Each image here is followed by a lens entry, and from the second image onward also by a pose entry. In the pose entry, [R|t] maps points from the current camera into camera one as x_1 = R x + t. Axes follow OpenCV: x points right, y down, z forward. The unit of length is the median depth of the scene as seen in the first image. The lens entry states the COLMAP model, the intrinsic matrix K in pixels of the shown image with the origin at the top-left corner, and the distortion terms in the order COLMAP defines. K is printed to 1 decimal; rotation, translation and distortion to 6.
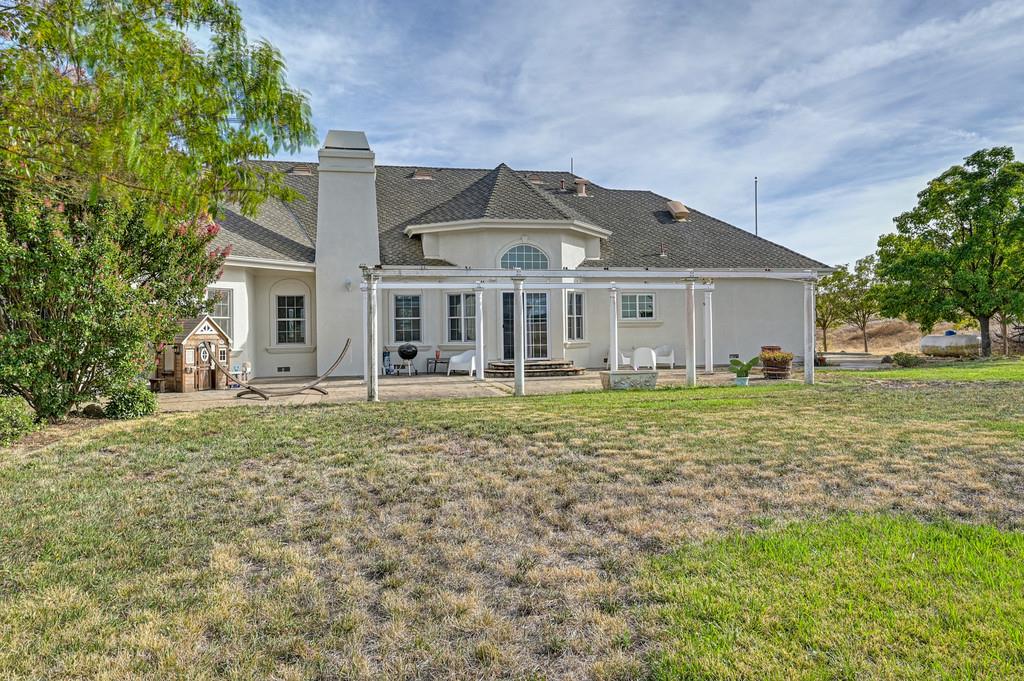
lens RADIAL K [[711.1, 0, 521.7], [0, 711.1, 336.3], [0, 0, 1]] dist [0.028390, -0.007208]
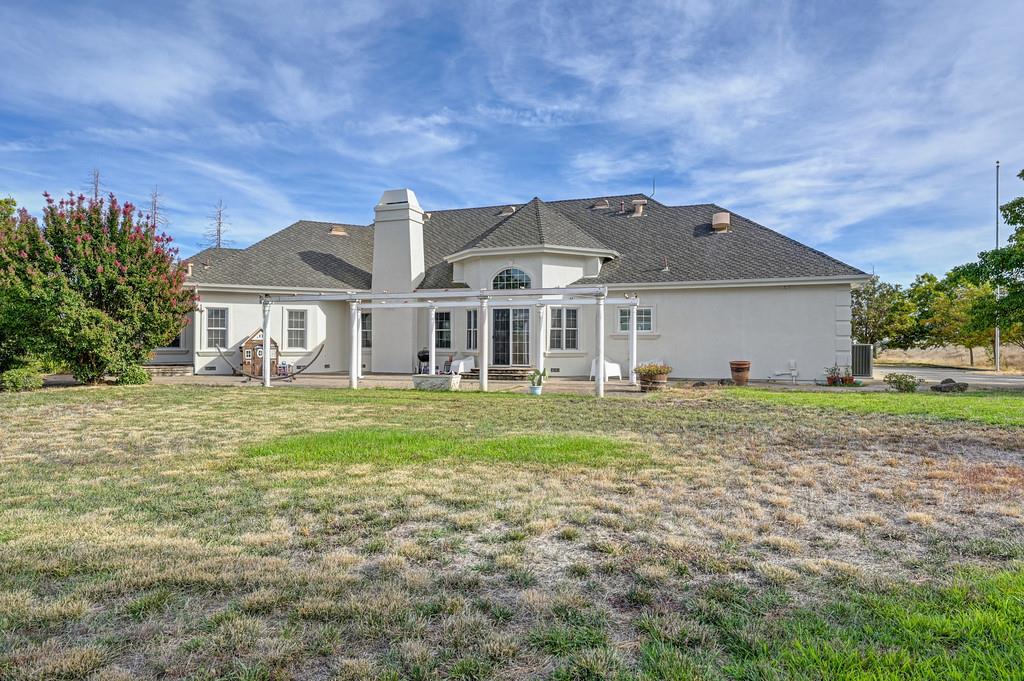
lens RADIAL K [[623.0, 0, 512.9], [0, 623.0, 339.0], [0, 0, 1]] dist [-0.035850, -0.000542]
pose [[0.811198, 0.014015, -0.584603, 0.425878], [-0.017726, 0.999843, -0.000627, -0.007405], [0.584502, 0.010871, 0.811319, 0.115393]]
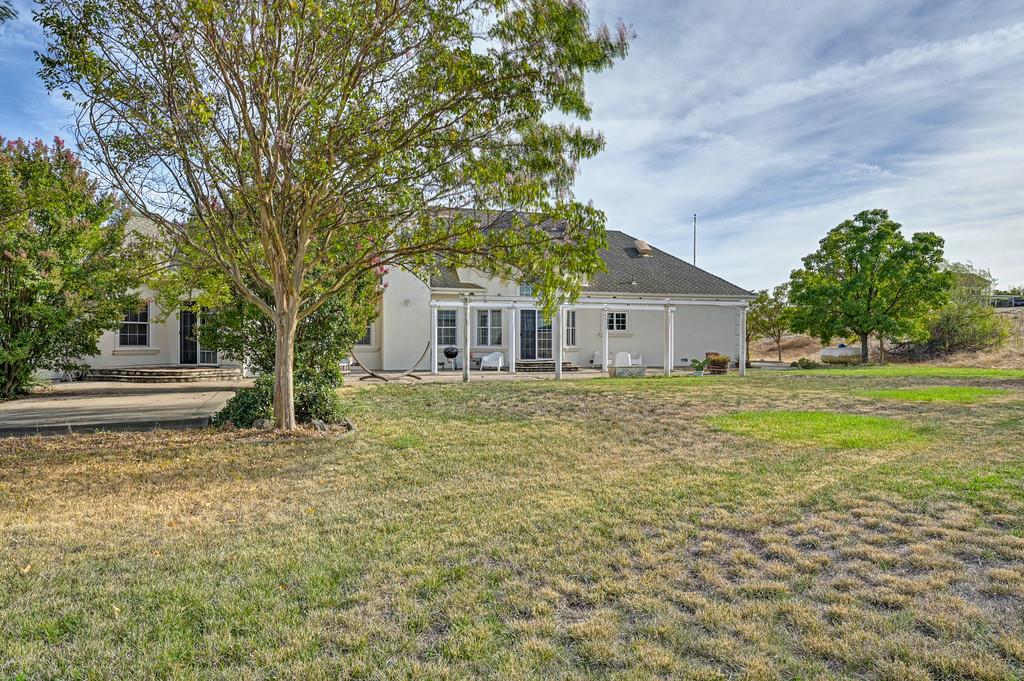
lens RADIAL K [[693.3, 0, 502.6], [0, 693.3, 344.3], [0, 0, 1]] dist [0.003294, 0.003150]
pose [[0.997540, 0.016717, 0.068073, -0.103031], [-0.016651, 0.999860, -0.001535, 0.004601], [-0.068090, 0.000398, 0.997679, -0.211817]]
